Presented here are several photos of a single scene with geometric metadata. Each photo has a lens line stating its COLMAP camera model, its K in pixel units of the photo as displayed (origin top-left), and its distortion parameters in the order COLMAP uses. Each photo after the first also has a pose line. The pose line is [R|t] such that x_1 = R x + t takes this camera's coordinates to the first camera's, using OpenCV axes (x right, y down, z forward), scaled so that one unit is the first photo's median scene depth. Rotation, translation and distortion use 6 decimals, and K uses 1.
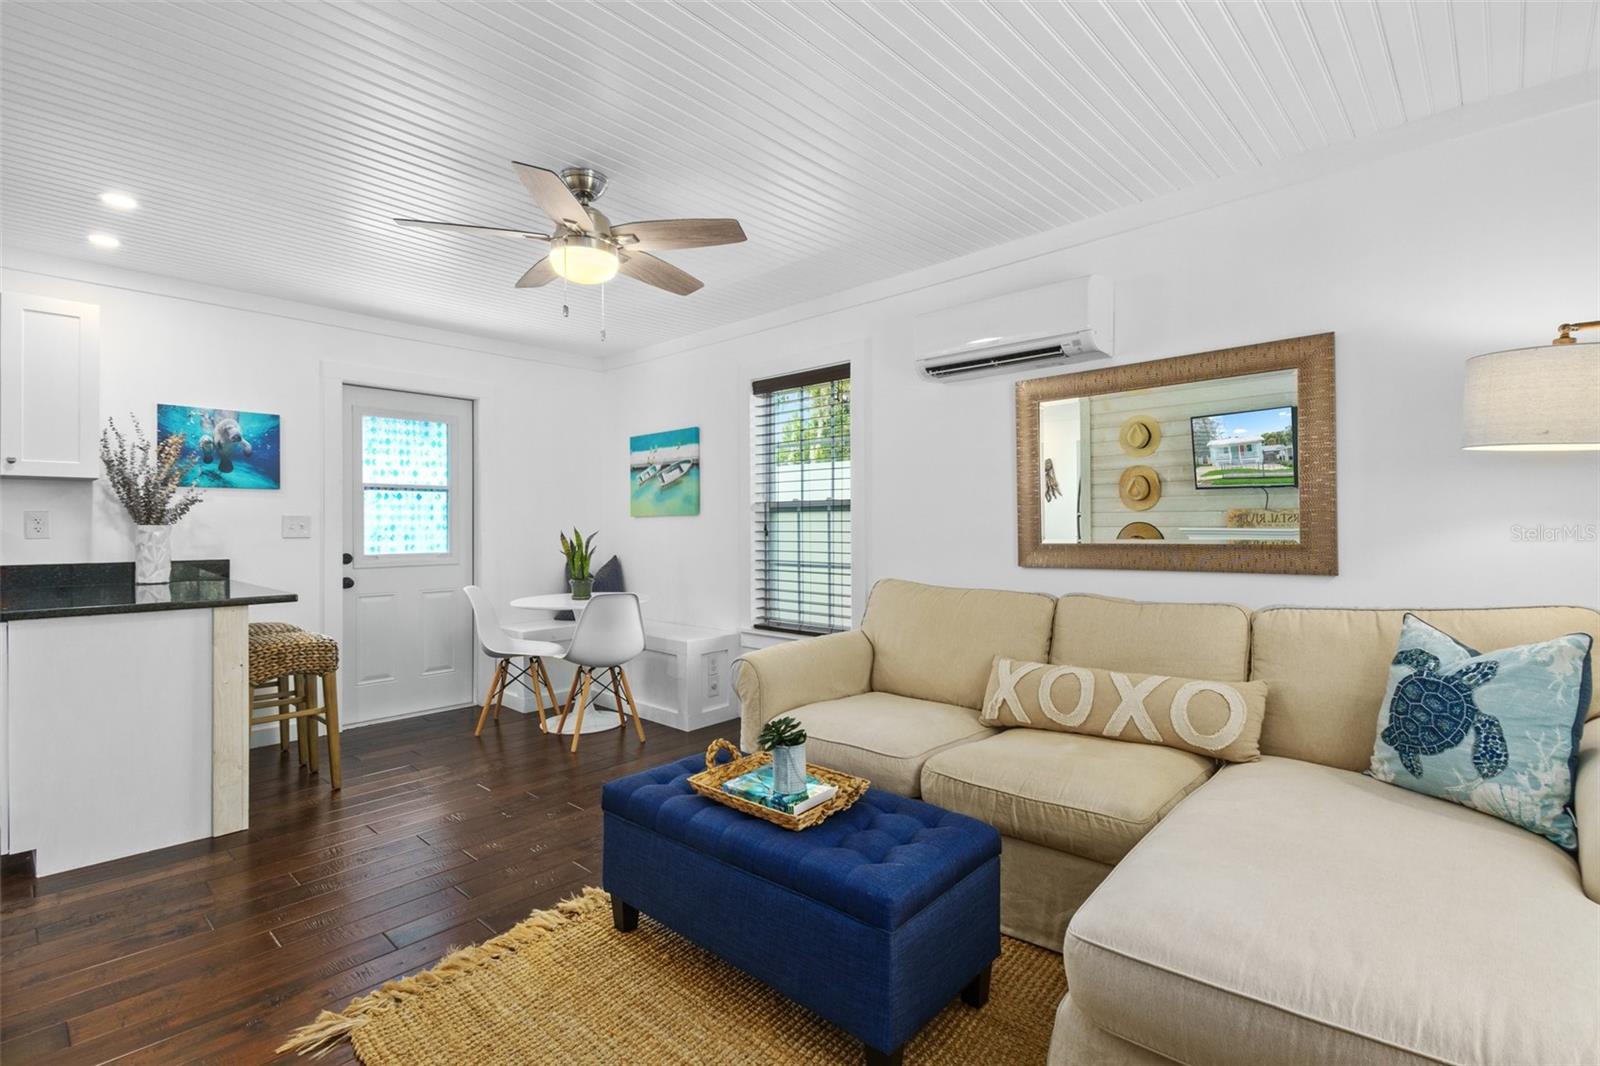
lens RADIAL K [[733.4, 0, 793.9], [0, 733.4, 532.9], [0, 0, 1]] dist [-0.000155, -0.000149]
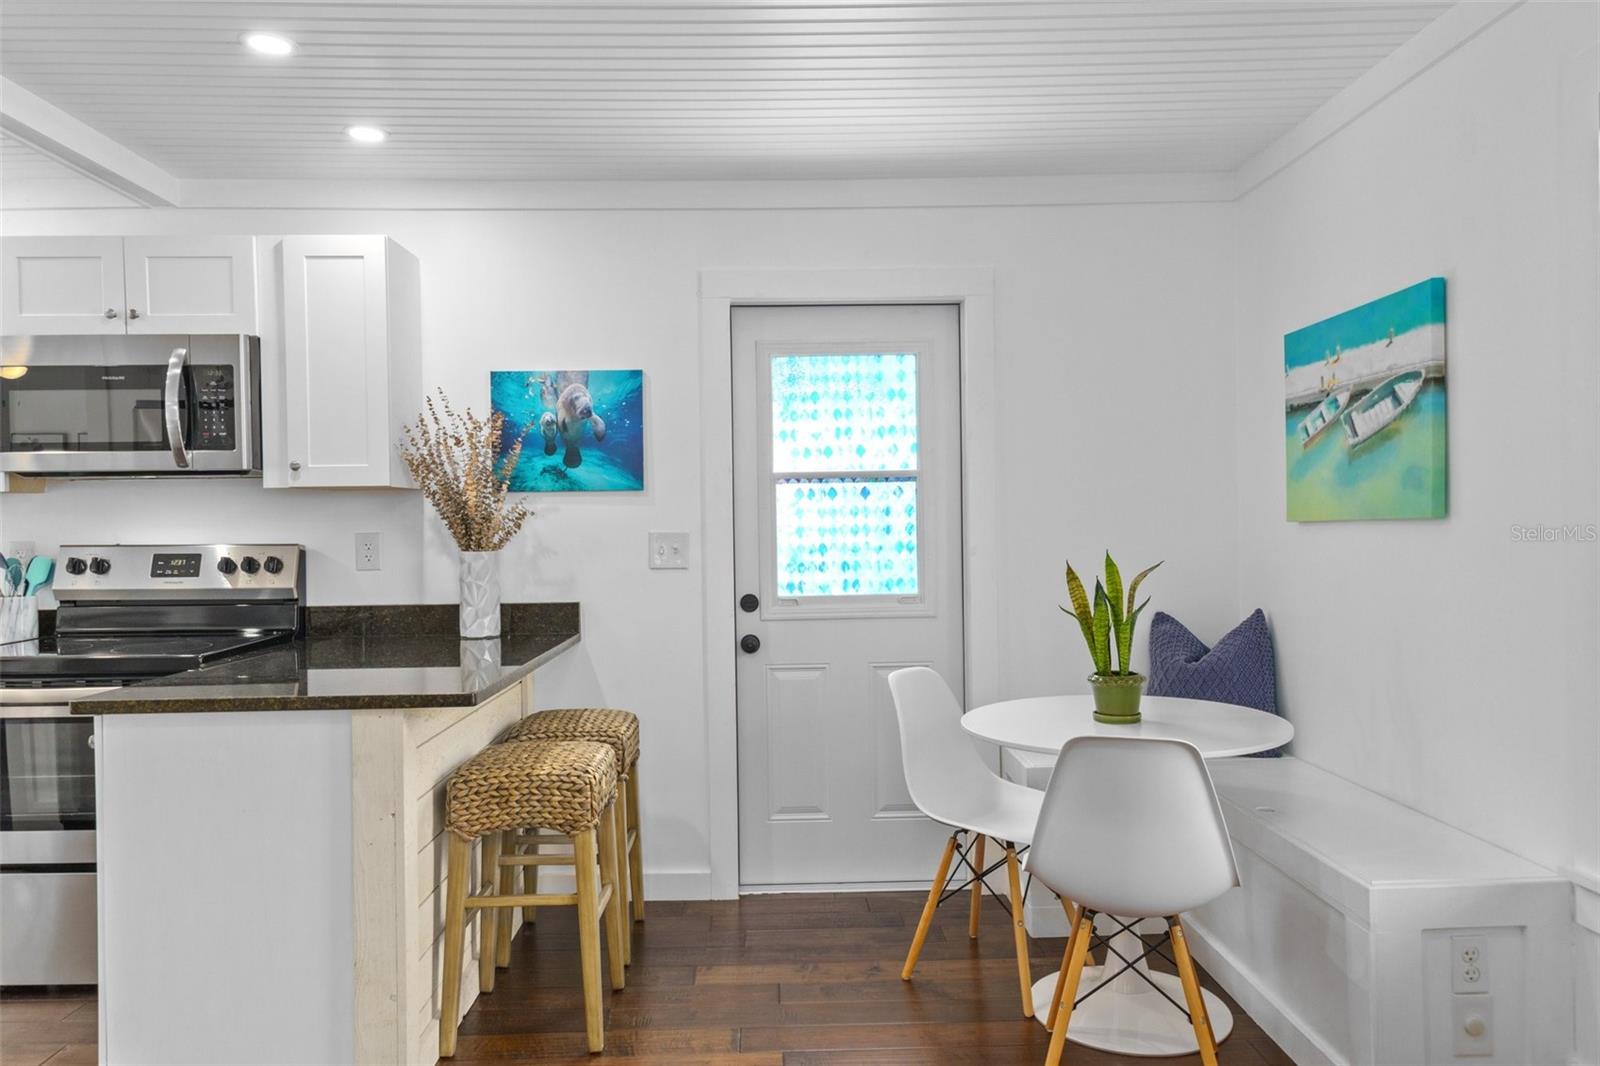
lens RADIAL K [[1058.9, 0, 800.0], [0, 1058.9, 533.0], [0, 0, 1]] dist [0.007412, -0.000130]
pose [[0.696444, -0.002424, -0.717607, 0.026851], [0.007632, 0.999963, 0.004029, -0.023208], [0.717571, -0.008283, 0.696437, 0.425347]]
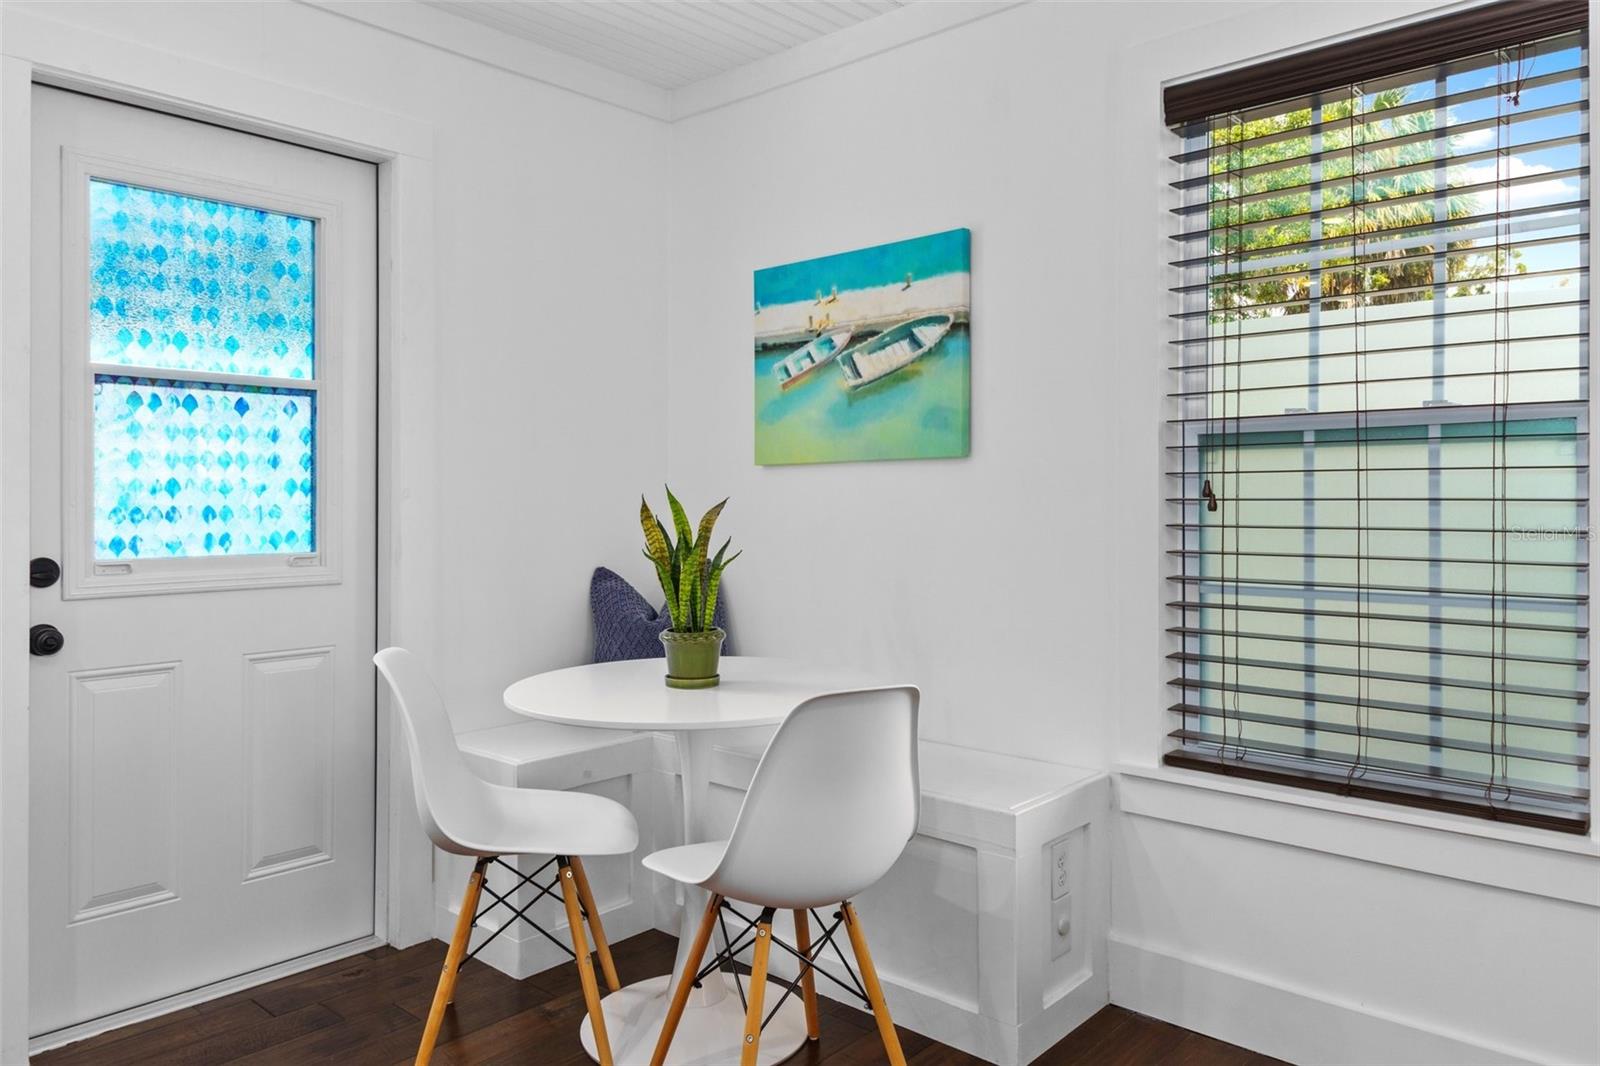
lens RADIAL K [[1121.4, 0, 778.1], [0, 1121.4, 510.5], [0, 0, 1]] dist [0.011914, 0.000846]
pose [[0.999994, 0.003212, 0.001395, -0.244172], [-0.003210, 0.999993, -0.001732, 0.004743], [-0.001400, 0.001728, 0.999998, 0.435509]]
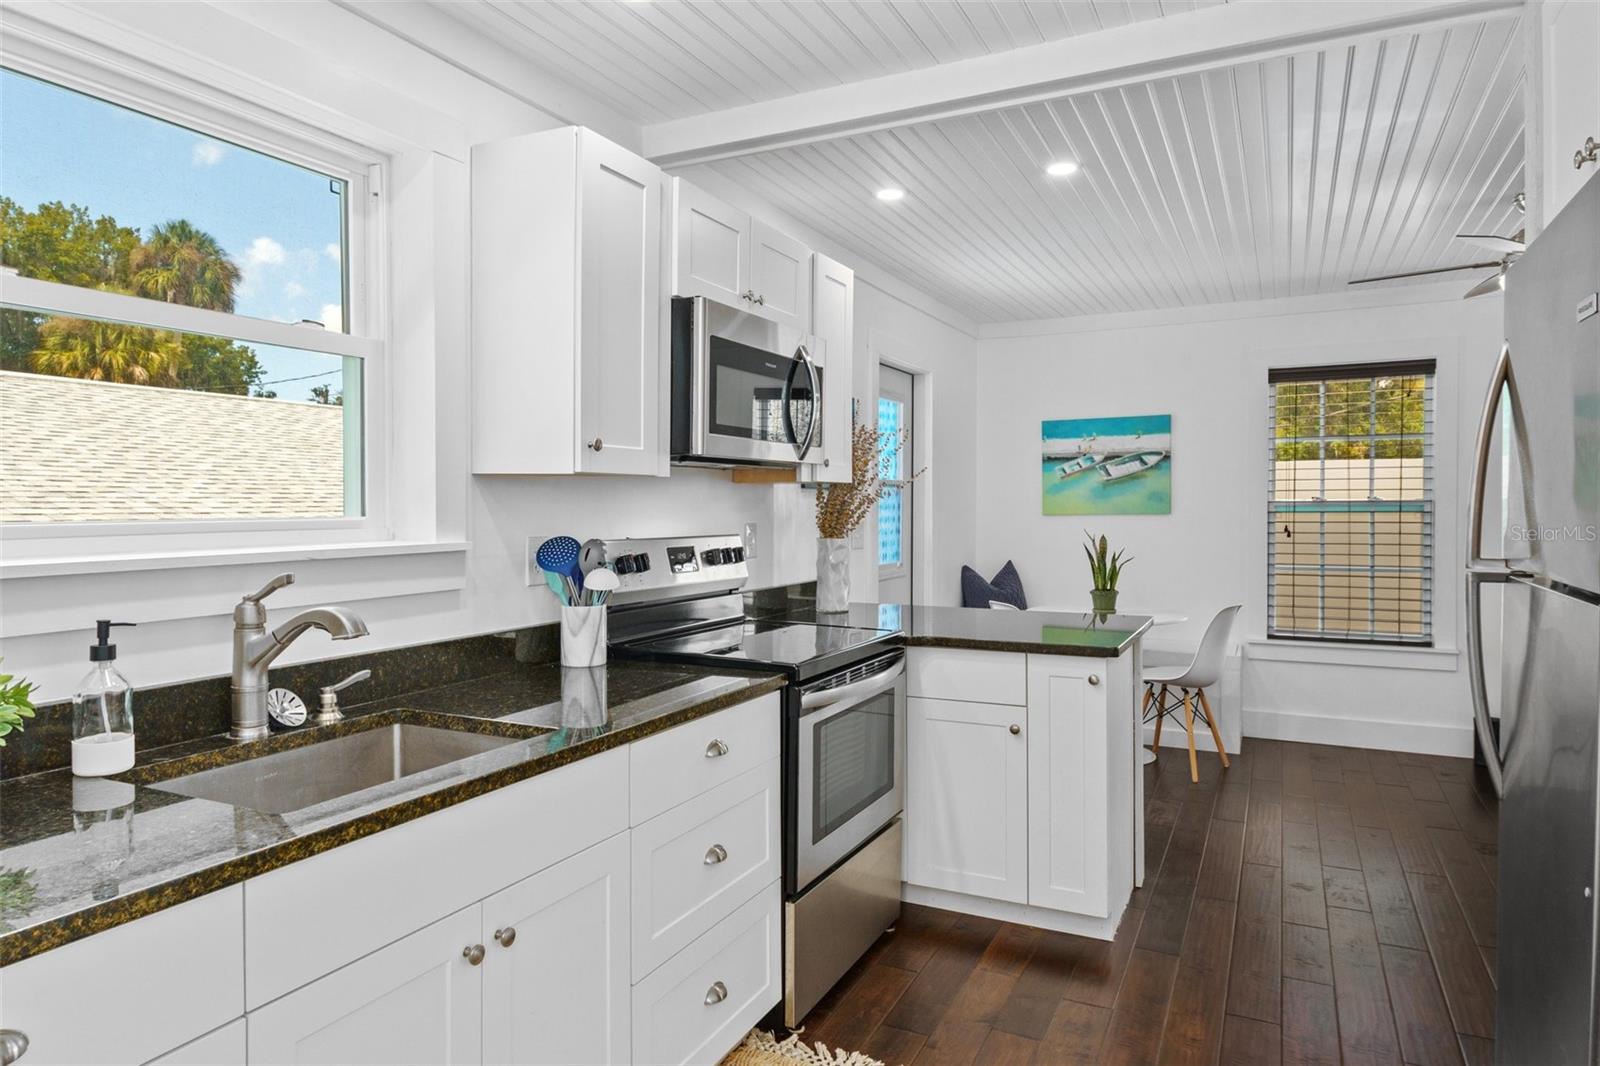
lens RADIAL K [[981.5, 0, 759.8], [0, 981.5, 539.7], [0, 0, 1]] dist [0.003752, 0.002350]
pose [[0.964793, -0.002862, 0.262994, -0.971648], [-0.000314, 0.999928, 0.012031, -0.008180], [-0.263009, -0.011690, 0.964722, -0.012816]]
